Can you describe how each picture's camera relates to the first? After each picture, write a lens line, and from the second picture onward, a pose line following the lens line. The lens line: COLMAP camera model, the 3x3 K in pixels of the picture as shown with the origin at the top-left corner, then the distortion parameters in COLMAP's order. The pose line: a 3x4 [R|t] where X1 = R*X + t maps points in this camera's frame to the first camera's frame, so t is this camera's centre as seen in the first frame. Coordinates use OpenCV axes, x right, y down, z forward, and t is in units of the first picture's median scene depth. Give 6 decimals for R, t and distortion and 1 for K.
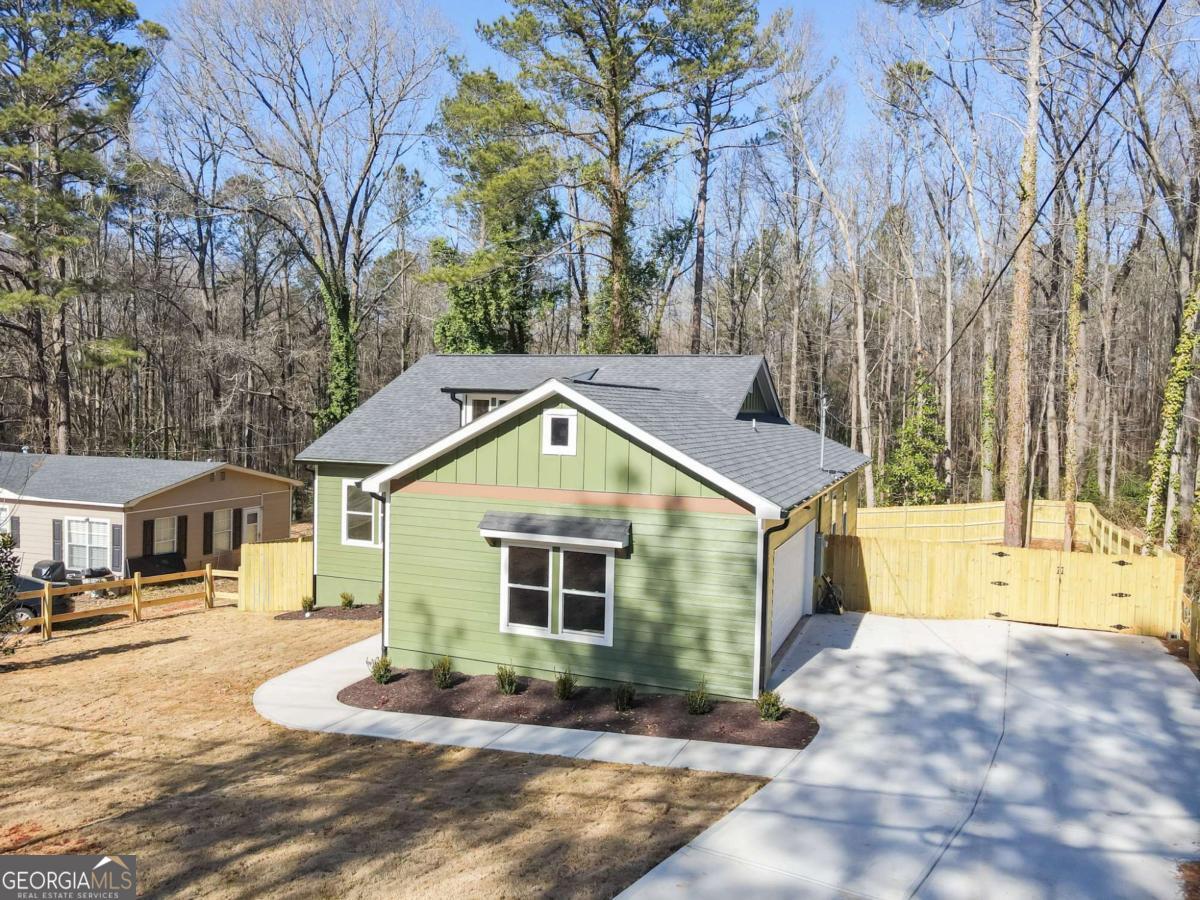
lens RADIAL K [[865.4, 0, 600.0], [0, 865.4, 450.0], [0, 0, 1]] dist [0.001996, 0.004133]
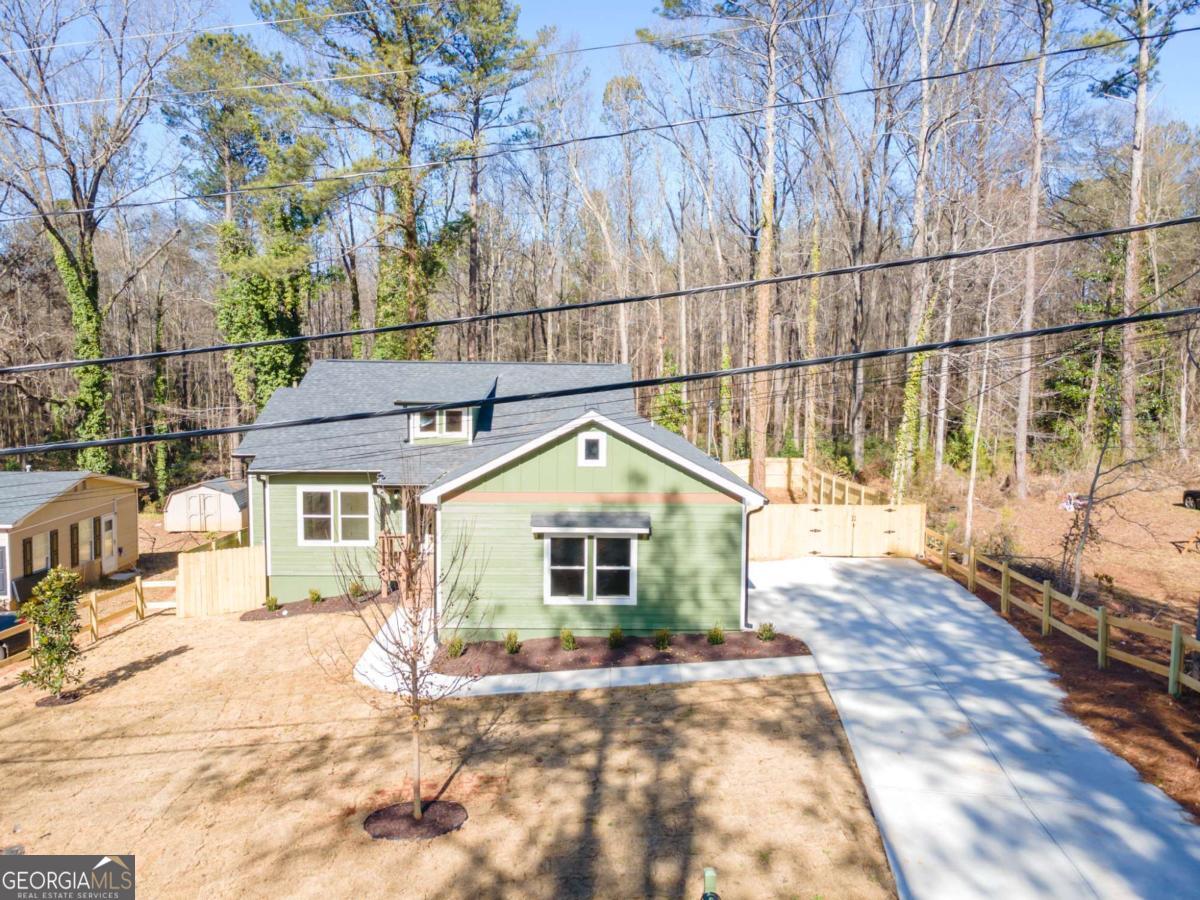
lens RADIAL K [[854.6, 0, 595.8], [0, 854.6, 447.0], [0, 0, 1]] dist [0.031140, -0.002434]
pose [[0.927501, -0.049496, 0.370530, -0.520796], [0.031073, 0.997973, 0.055529, -0.096467], [-0.372527, -0.039989, 0.927159, -0.213037]]
